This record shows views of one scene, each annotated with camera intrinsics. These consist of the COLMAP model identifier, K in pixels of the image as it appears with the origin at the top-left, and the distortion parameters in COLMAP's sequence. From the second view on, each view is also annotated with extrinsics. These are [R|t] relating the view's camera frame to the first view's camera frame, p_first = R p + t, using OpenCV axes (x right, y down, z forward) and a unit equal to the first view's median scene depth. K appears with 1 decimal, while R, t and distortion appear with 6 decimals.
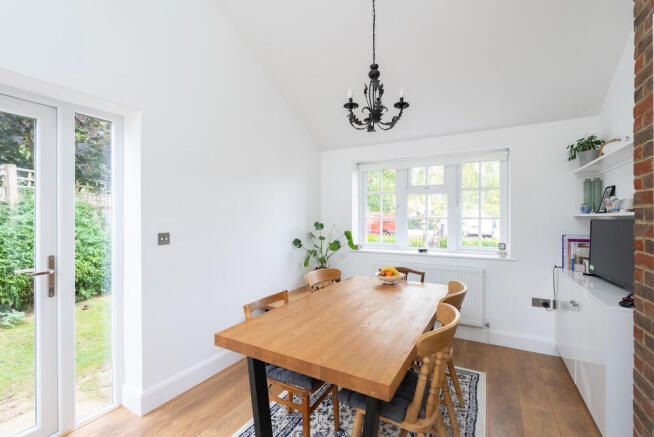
lens RADIAL K [[295.0, 0, 327.9], [0, 295.0, 219.2], [0, 0, 1]] dist [-0.017019, -0.000329]
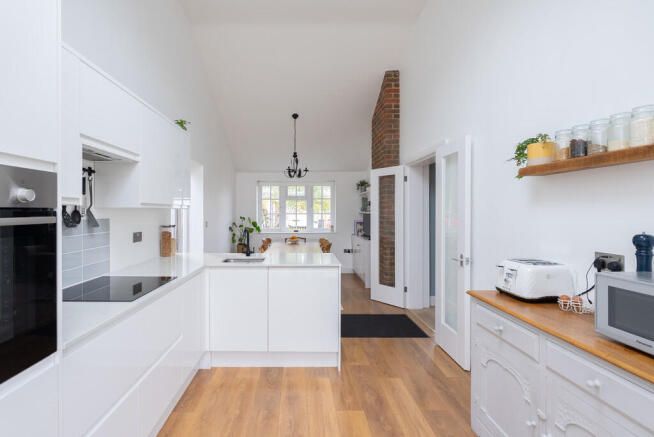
lens RADIAL K [[320.7, 0, 326.7], [0, 320.7, 215.3], [0, 0, 1]] dist [0.000129, 0.000000]
pose [[0.826938, -0.006111, 0.562260, -0.802280], [0.004751, 0.999981, 0.003881, -0.000936], [-0.562274, -0.000538, 0.826951, -0.973419]]
